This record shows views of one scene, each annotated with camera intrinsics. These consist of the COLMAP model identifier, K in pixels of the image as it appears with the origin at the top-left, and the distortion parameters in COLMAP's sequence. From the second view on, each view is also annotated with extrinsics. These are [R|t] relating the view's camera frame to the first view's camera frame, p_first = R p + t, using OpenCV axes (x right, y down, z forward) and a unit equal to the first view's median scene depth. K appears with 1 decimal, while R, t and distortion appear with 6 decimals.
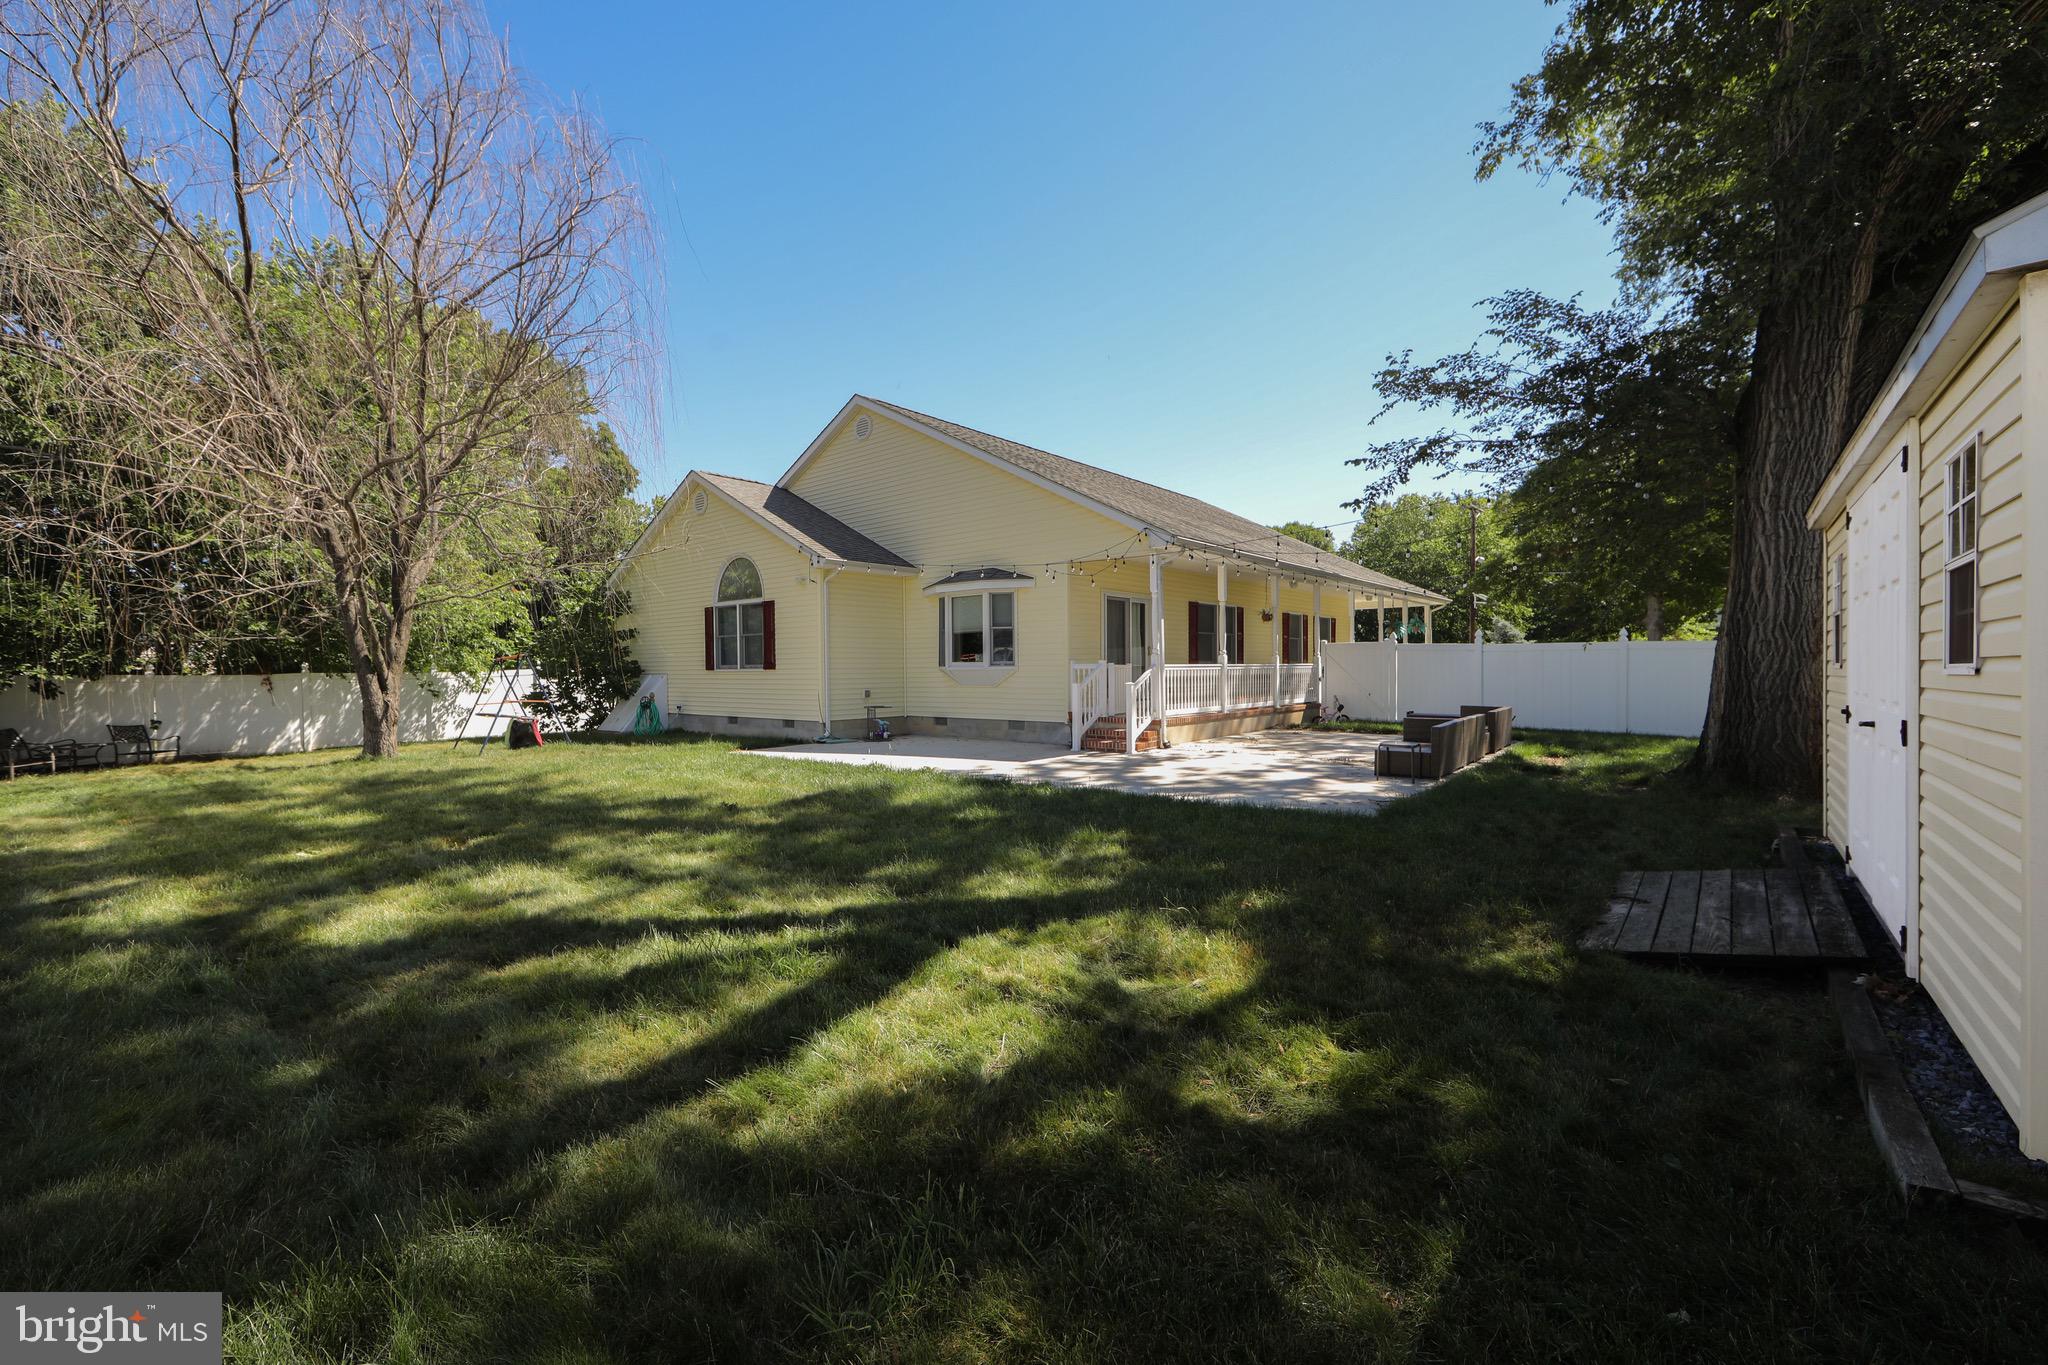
lens RADIAL K [[829.0, 0, 1032.5], [0, 829.0, 690.0], [0, 0, 1]] dist [0.000717, 0.000337]
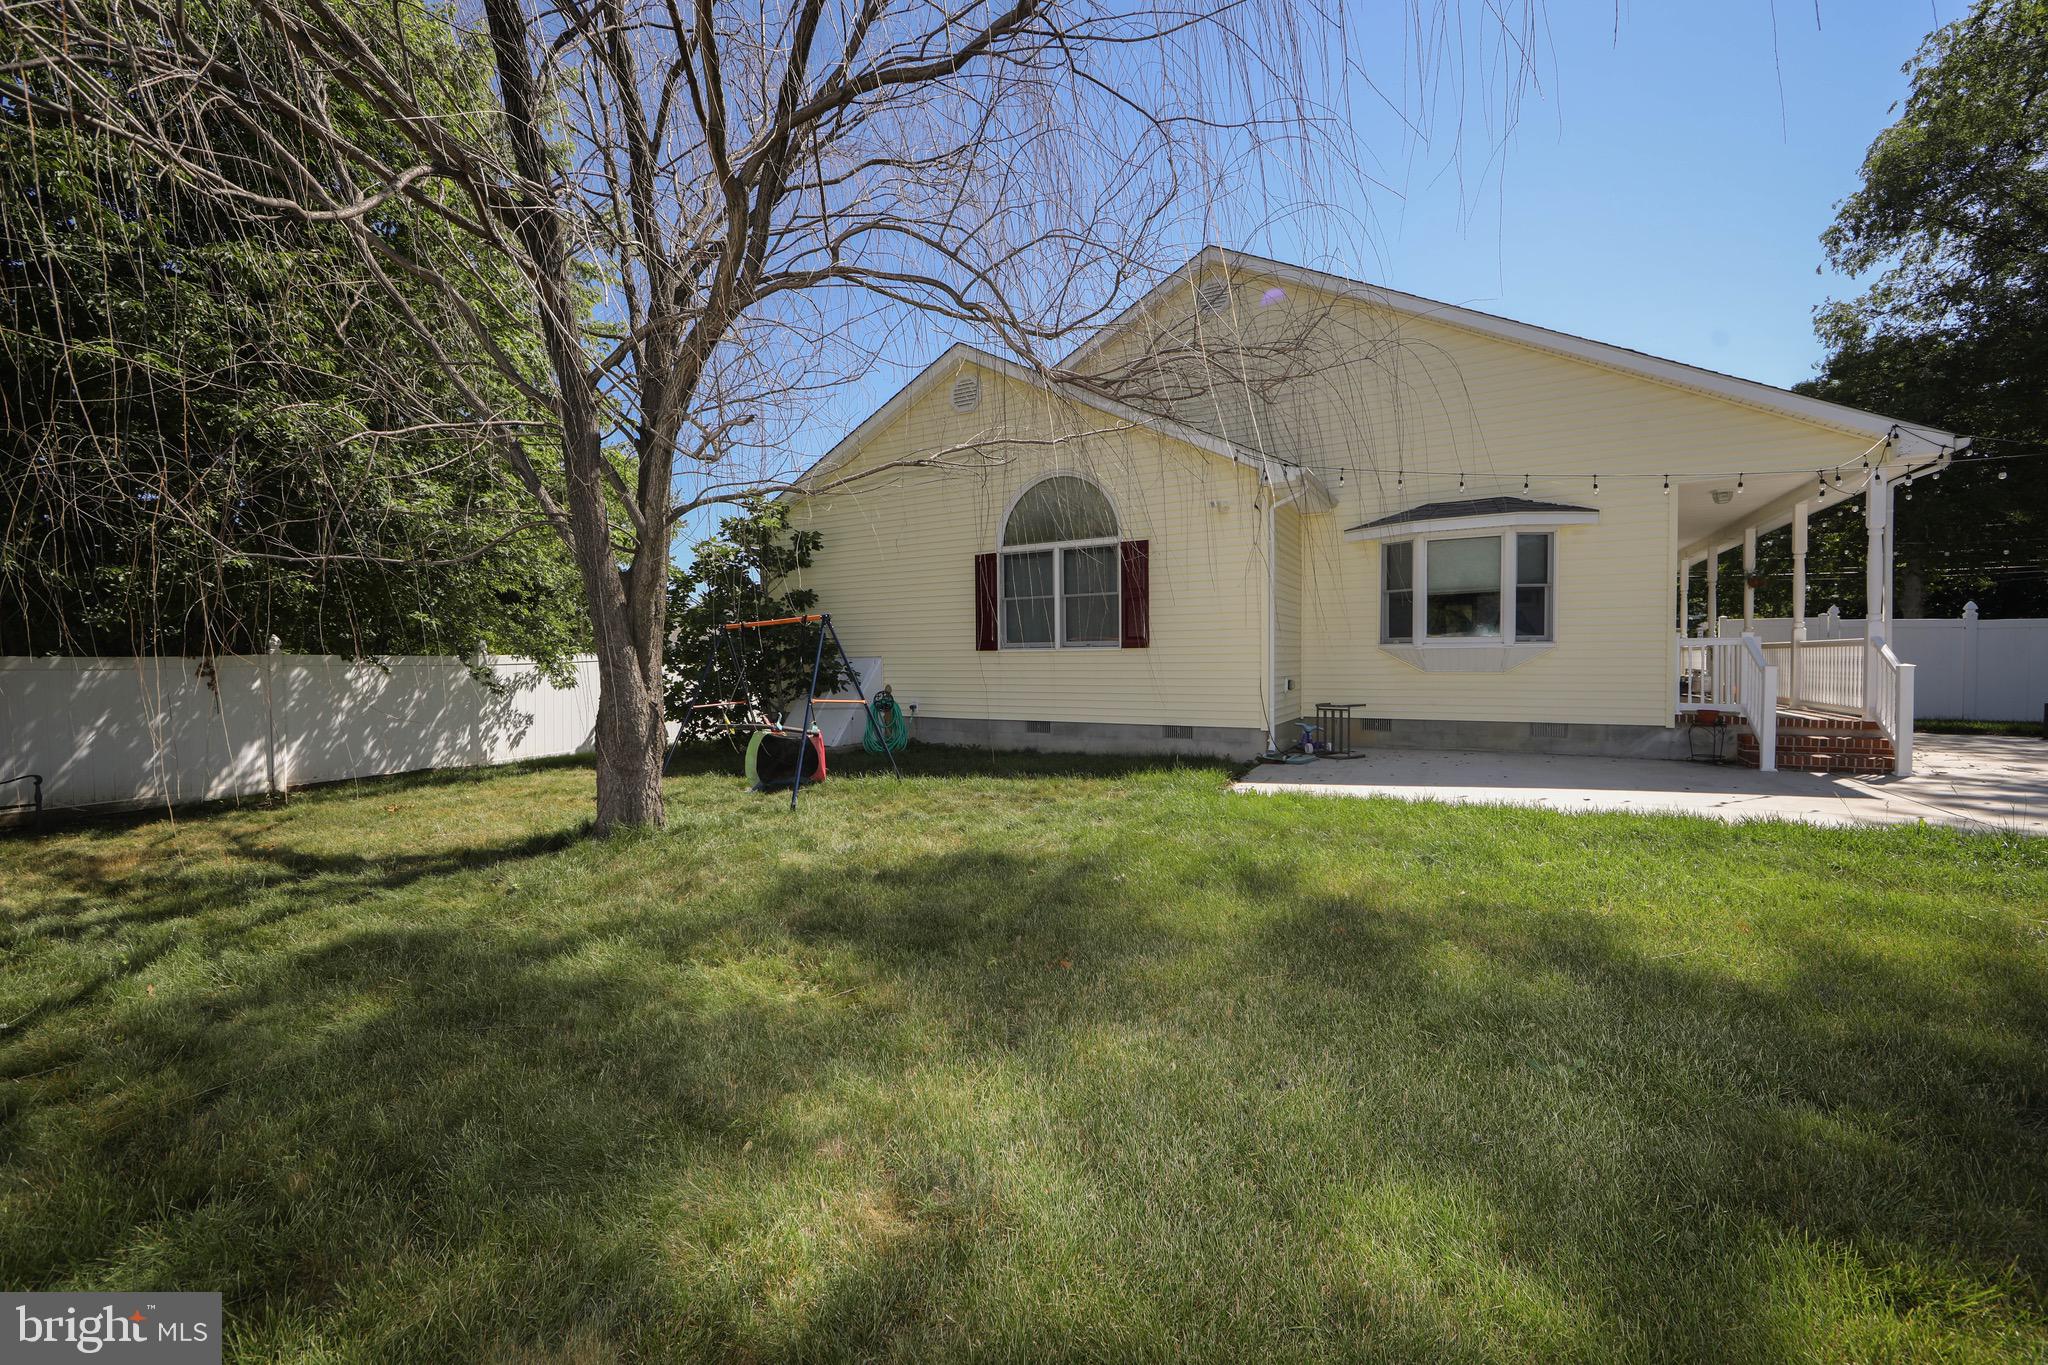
lens RADIAL K [[829.0, 0, 1029.7], [0, 829.0, 664.9], [0, 0, 1]] dist [0.000717, 0.000337]
pose [[0.983020, -0.001672, 0.183493, -0.510105], [0.005349, 0.999795, -0.019547, 0.000223], [-0.183422, 0.020197, 0.982827, 0.383108]]
